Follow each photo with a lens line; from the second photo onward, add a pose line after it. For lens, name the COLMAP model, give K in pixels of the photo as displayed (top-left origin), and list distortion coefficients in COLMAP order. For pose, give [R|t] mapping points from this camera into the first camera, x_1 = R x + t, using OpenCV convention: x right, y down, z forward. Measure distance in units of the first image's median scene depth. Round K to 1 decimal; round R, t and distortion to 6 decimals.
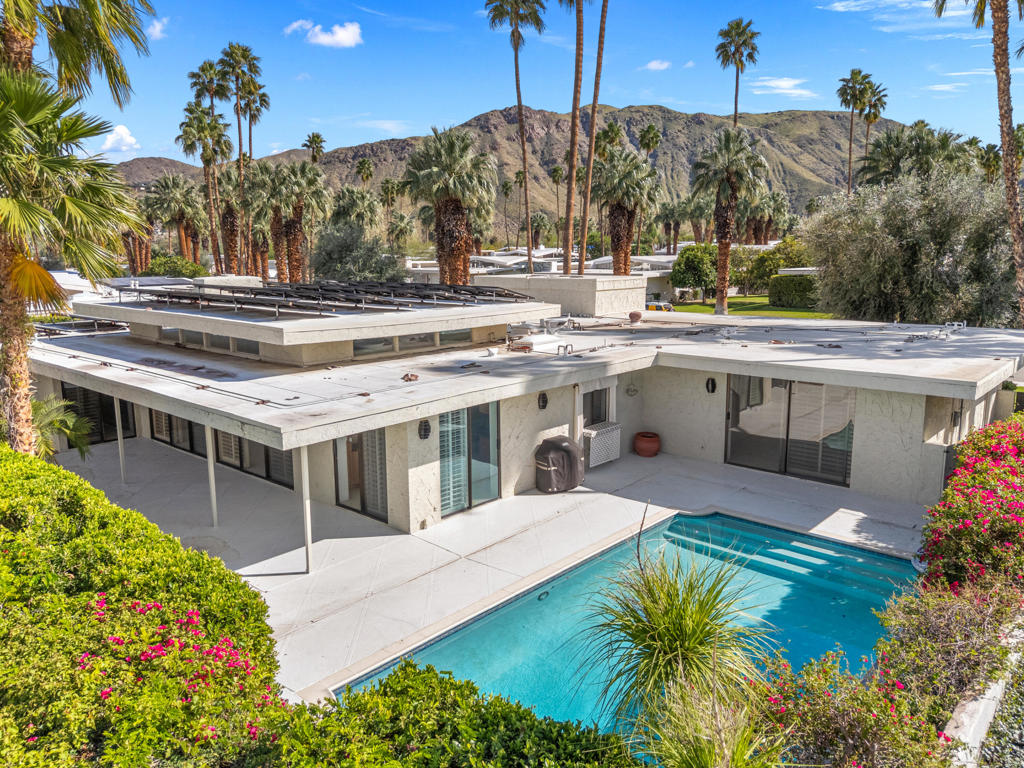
lens RADIAL K [[736.8, 0, 517.6], [0, 736.8, 387.9], [0, 0, 1]] dist [0.087086, -0.088745]
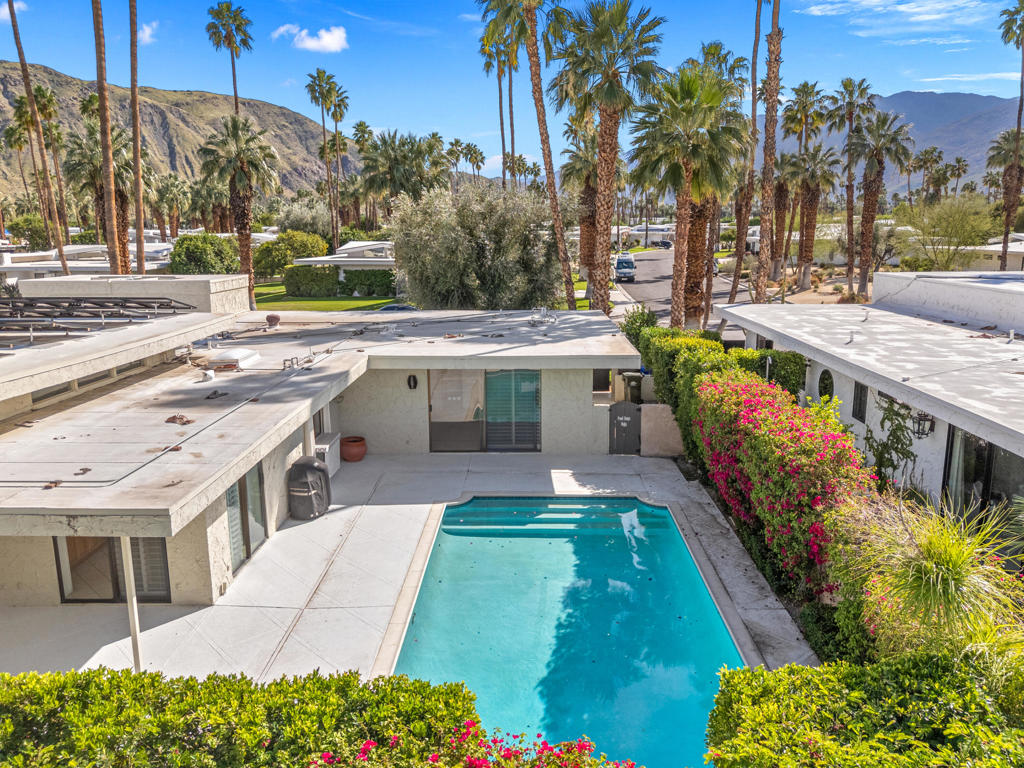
lens RADIAL K [[736.8, 0, 517.6], [0, 736.8, 387.9], [0, 0, 1]] dist [0.087086, -0.088745]
pose [[0.765765, -0.131758, 0.629479, -0.306715], [0.120653, 0.990842, 0.060620, -0.043643], [-0.631701, 0.029528, 0.774649, 0.101810]]
